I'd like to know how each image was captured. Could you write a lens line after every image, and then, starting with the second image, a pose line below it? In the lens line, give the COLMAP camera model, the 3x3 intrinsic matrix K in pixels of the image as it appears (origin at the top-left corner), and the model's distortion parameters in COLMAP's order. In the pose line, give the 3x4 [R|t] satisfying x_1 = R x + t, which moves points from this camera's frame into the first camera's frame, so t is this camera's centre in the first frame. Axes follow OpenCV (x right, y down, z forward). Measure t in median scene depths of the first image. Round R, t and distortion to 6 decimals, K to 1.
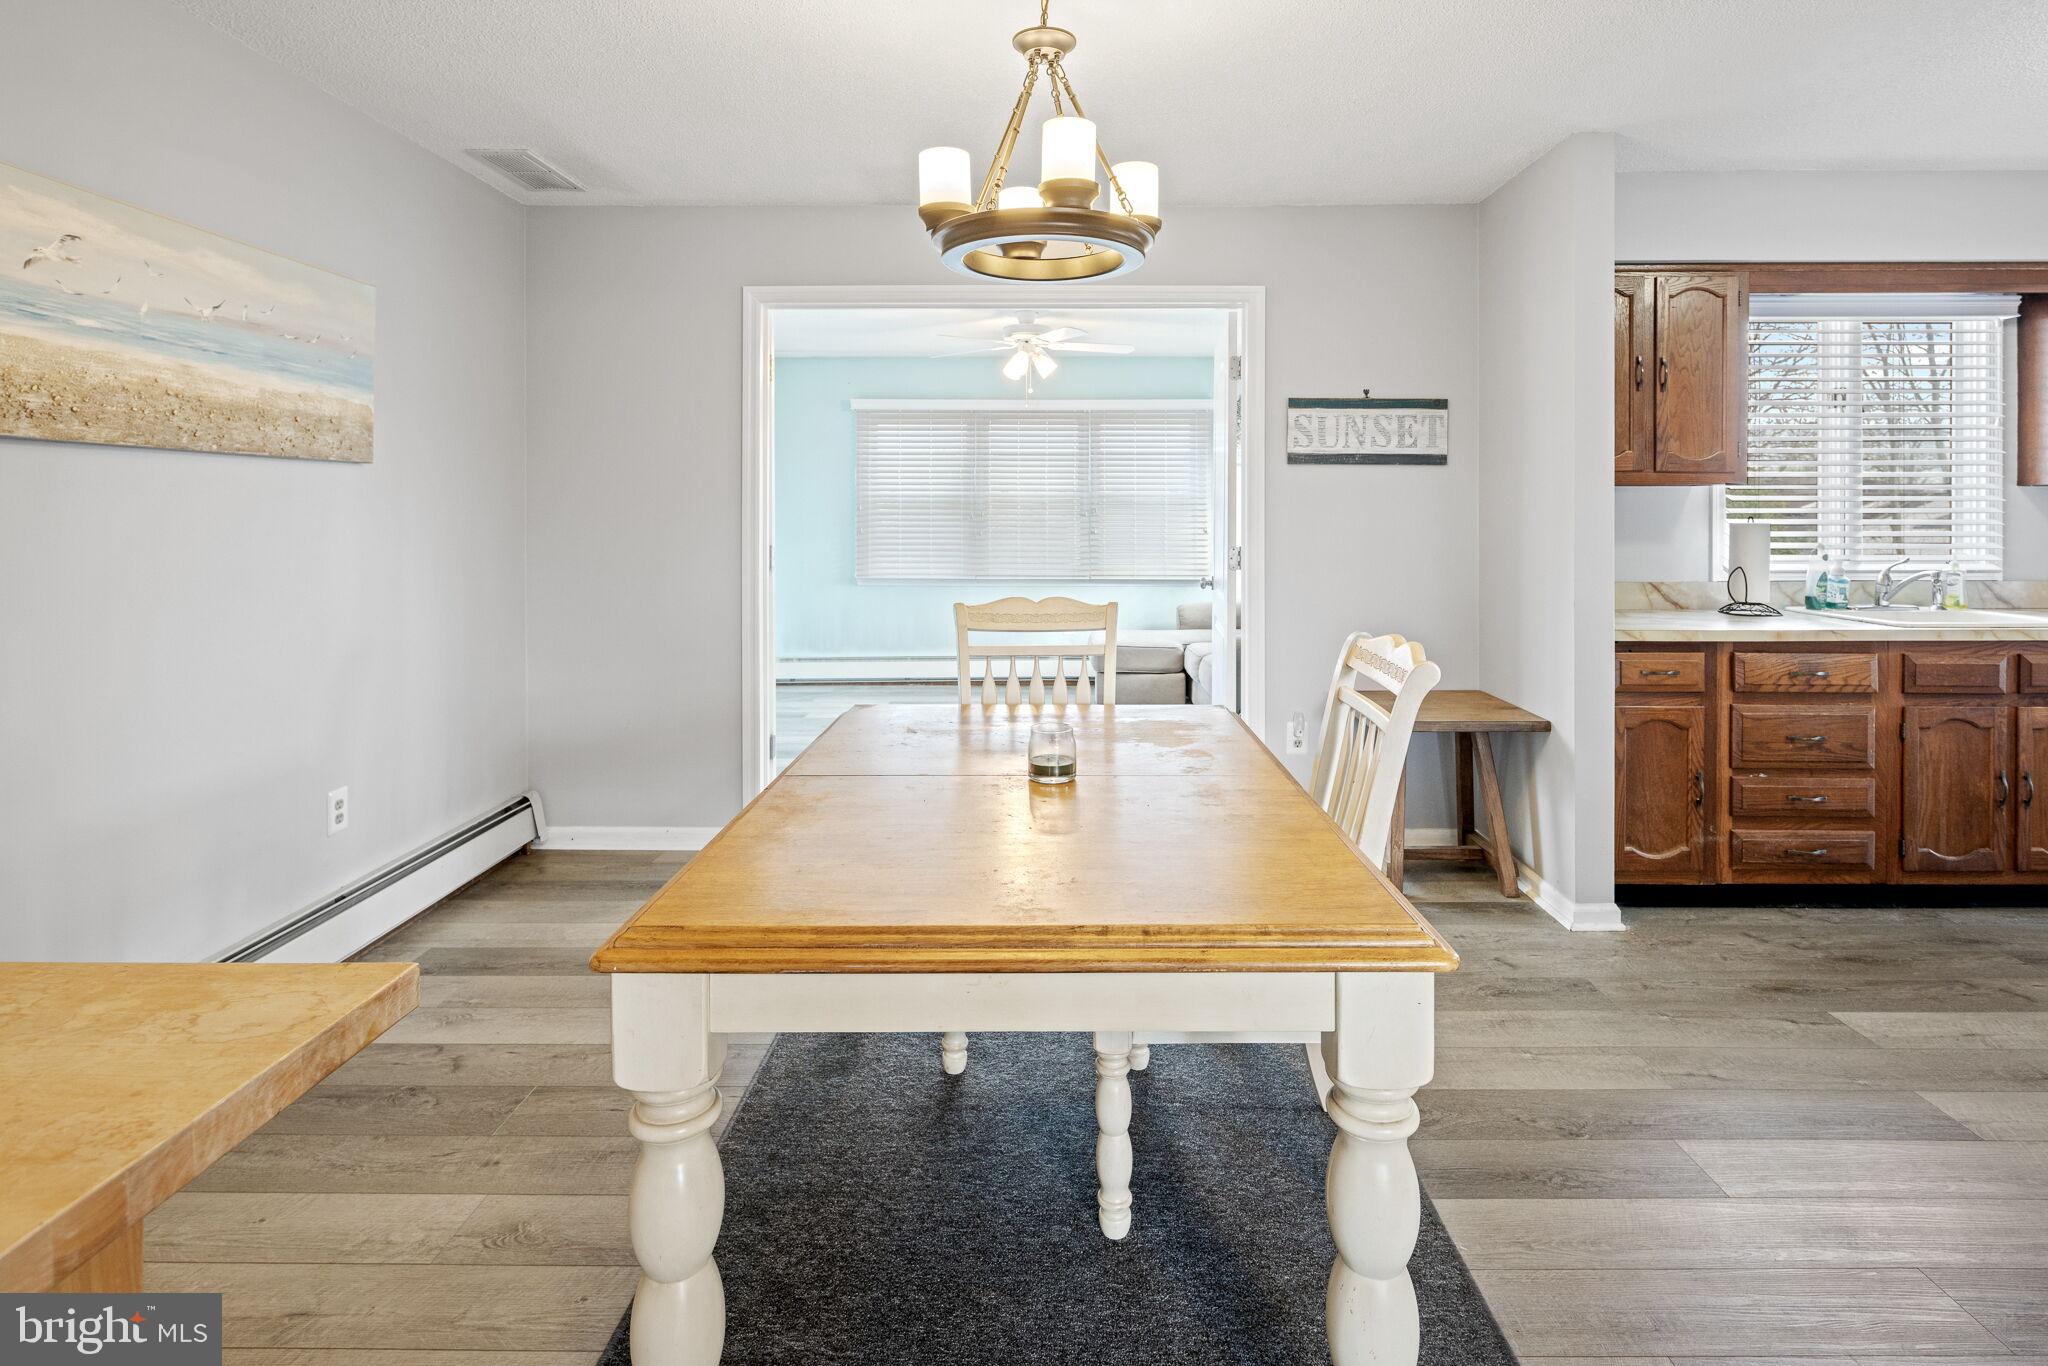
lens RADIAL K [[995.2, 0, 1050.2], [0, 995.2, 520.2], [0, 0, 1]] dist [0.000755, -0.000867]
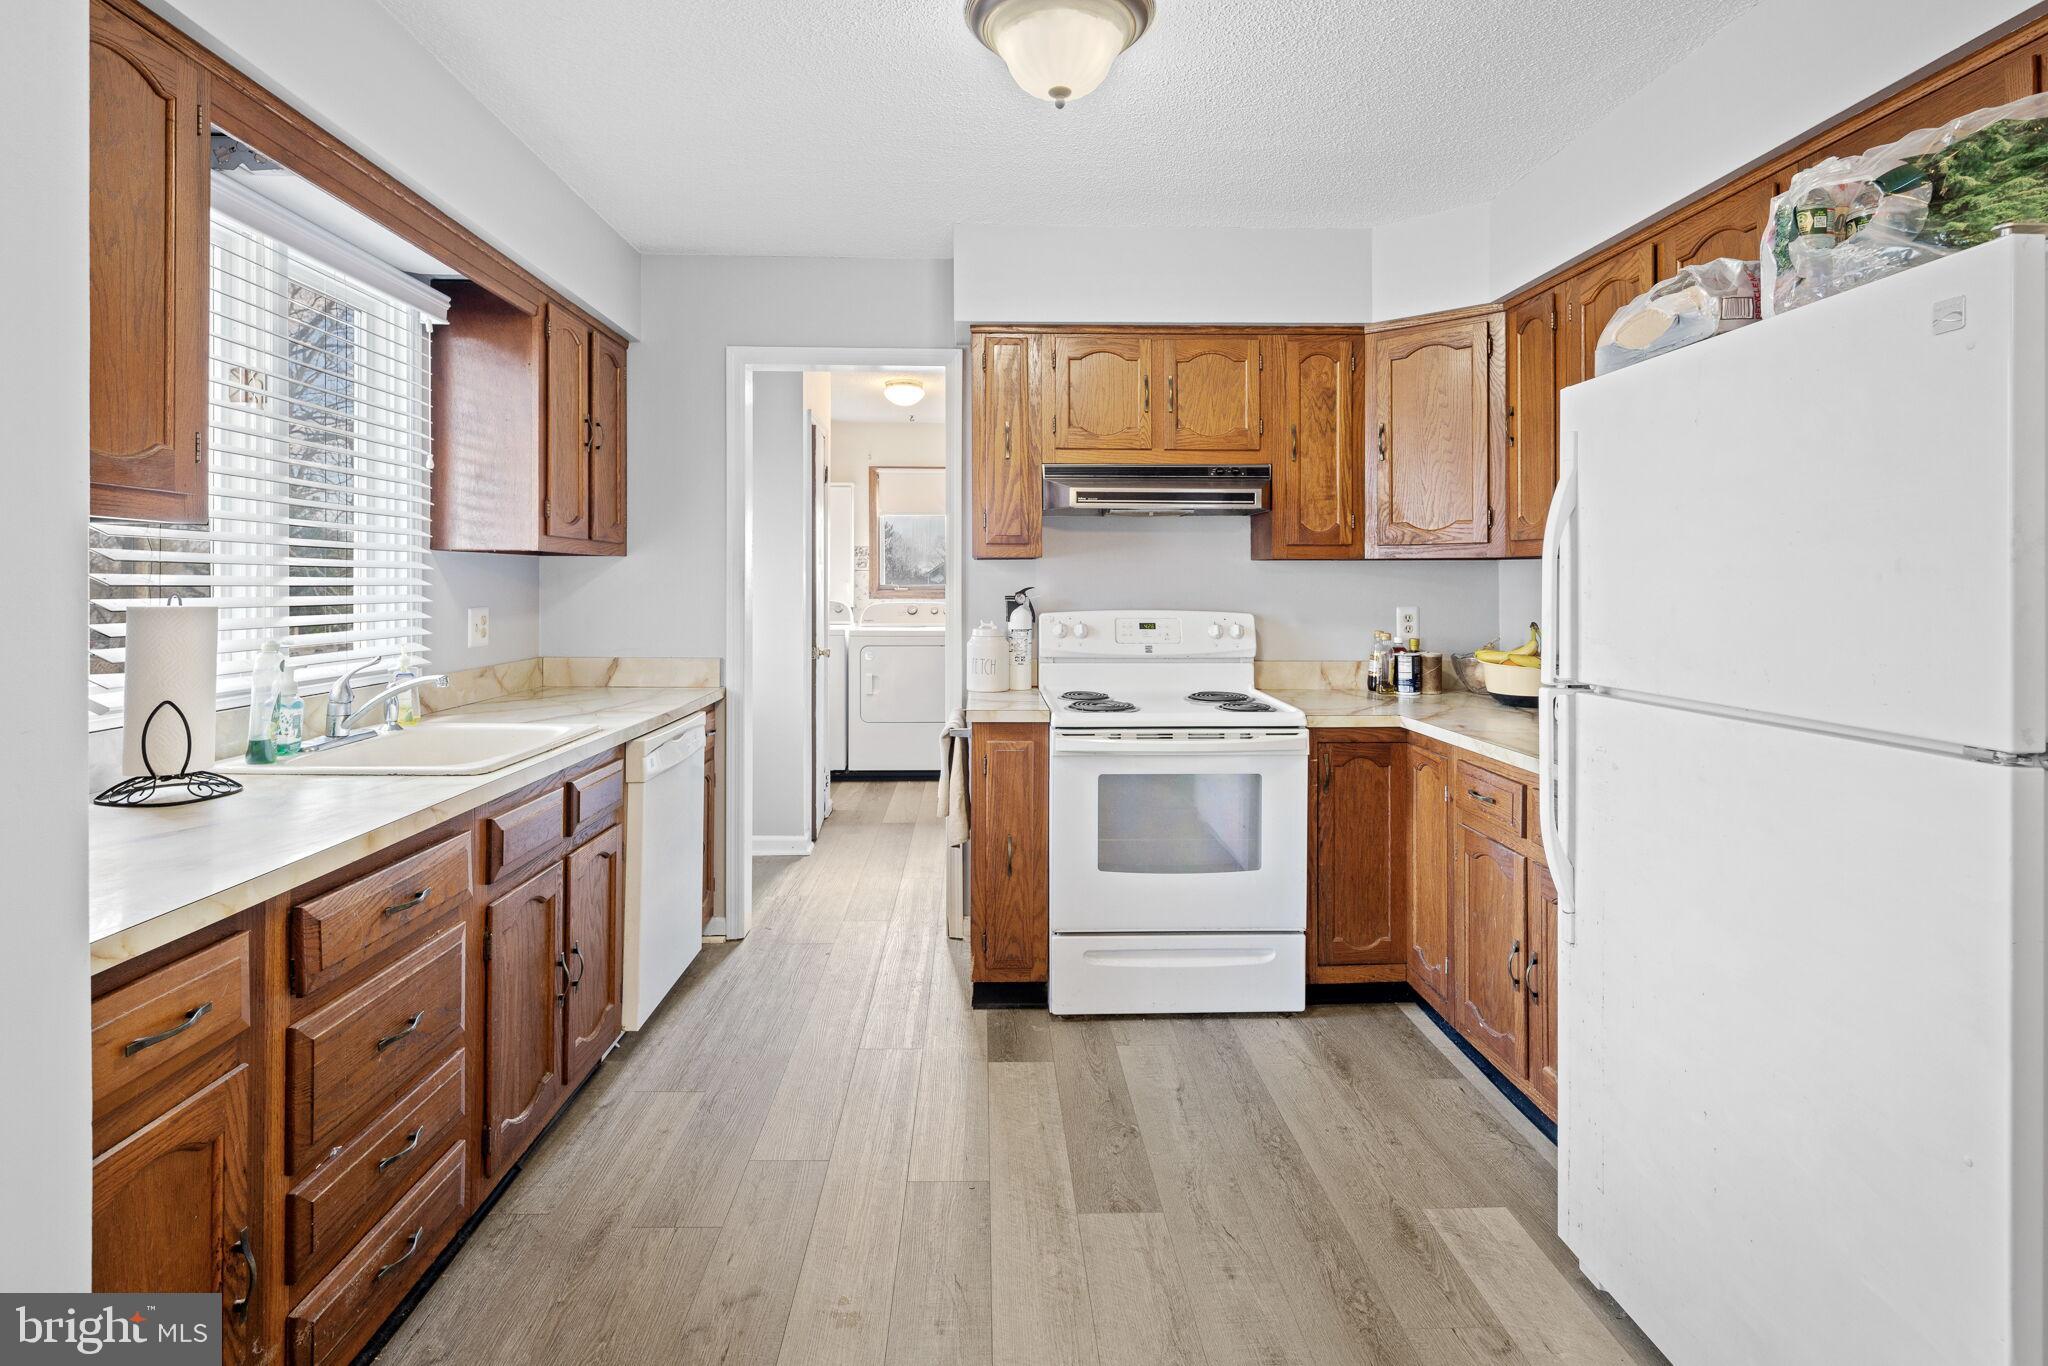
lens RADIAL K [[1002.0, 0, 1019.7], [0, 1002.0, 584.4], [0, 0, 1]] dist [-0.000075, -0.000386]
pose [[-0.037801, 0.001544, 0.999284, 0.206720], [0.004275, 0.999990, -0.001384, -0.005346], [-0.999276, 0.004220, -0.037807, 0.614044]]
